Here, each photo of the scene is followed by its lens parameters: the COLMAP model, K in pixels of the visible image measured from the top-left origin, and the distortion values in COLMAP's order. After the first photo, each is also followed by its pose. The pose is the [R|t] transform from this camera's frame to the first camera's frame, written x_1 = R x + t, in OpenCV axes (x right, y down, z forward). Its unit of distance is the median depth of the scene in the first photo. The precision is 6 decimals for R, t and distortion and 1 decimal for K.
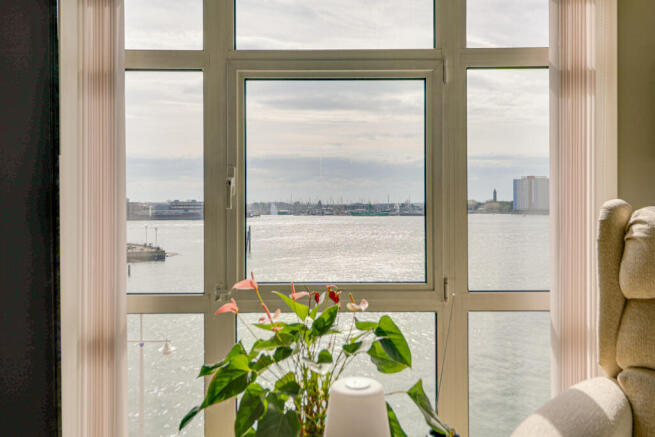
lens RADIAL K [[496.7, 0, 327.9], [0, 496.7, 204.6], [0, 0, 1]] dist [0.001962, -0.000289]
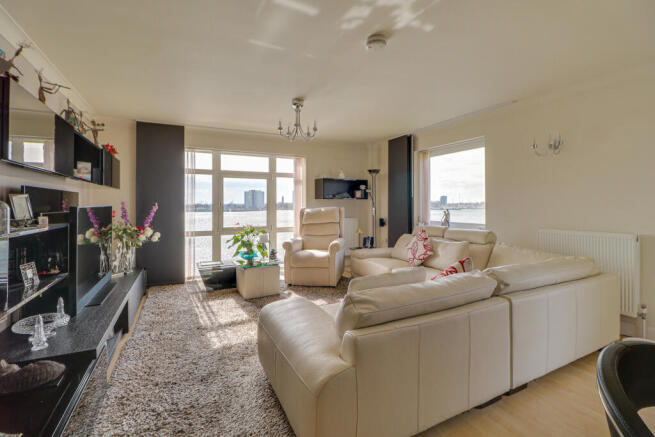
lens RADIAL K [[302.4, 0, 329.5], [0, 302.4, 201.5], [0, 0, 1]] dist [0.000828, 0.000089]
pose [[0.894476, 0.006659, 0.447067, -0.495753], [-0.003075, 0.999957, -0.008741, -0.036586], [-0.447106, 0.006444, 0.894458, -1.606879]]
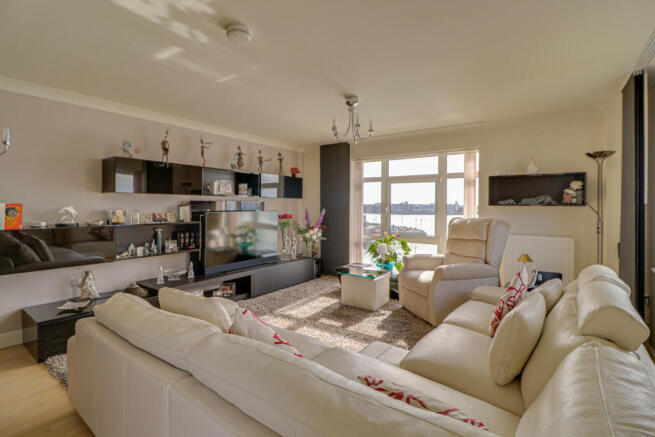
lens RADIAL K [[307.8, 0, 331.8], [0, 307.8, 208.5], [0, 0, 1]] dist [-0.002037, -0.000134]
pose [[0.809785, 0.013826, -0.586563, 0.928040], [-0.006277, 0.999869, 0.014901, -0.083816], [0.586693, -0.008385, 0.809766, -1.325219]]
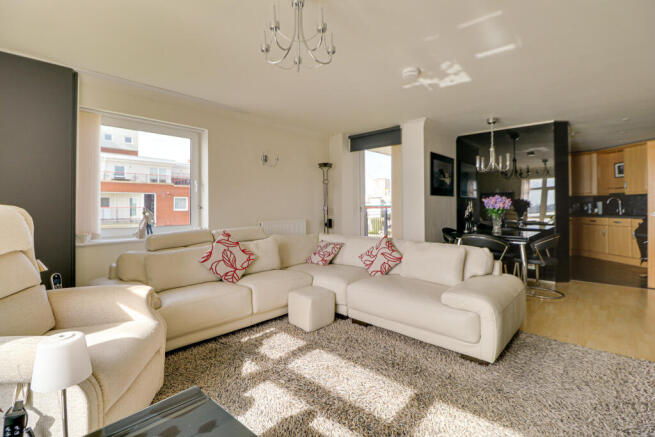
lens RADIAL K [[307.8, 0, 331.8], [0, 307.8, 208.5], [0, 0, 1]] dist [-0.002037, -0.000134]
pose [[-0.740051, -0.000574, 0.672550, -0.527278], [0.000518, 0.999999, 0.001423, -0.003632], [-0.672550, 0.001401, -0.740050, 0.543366]]
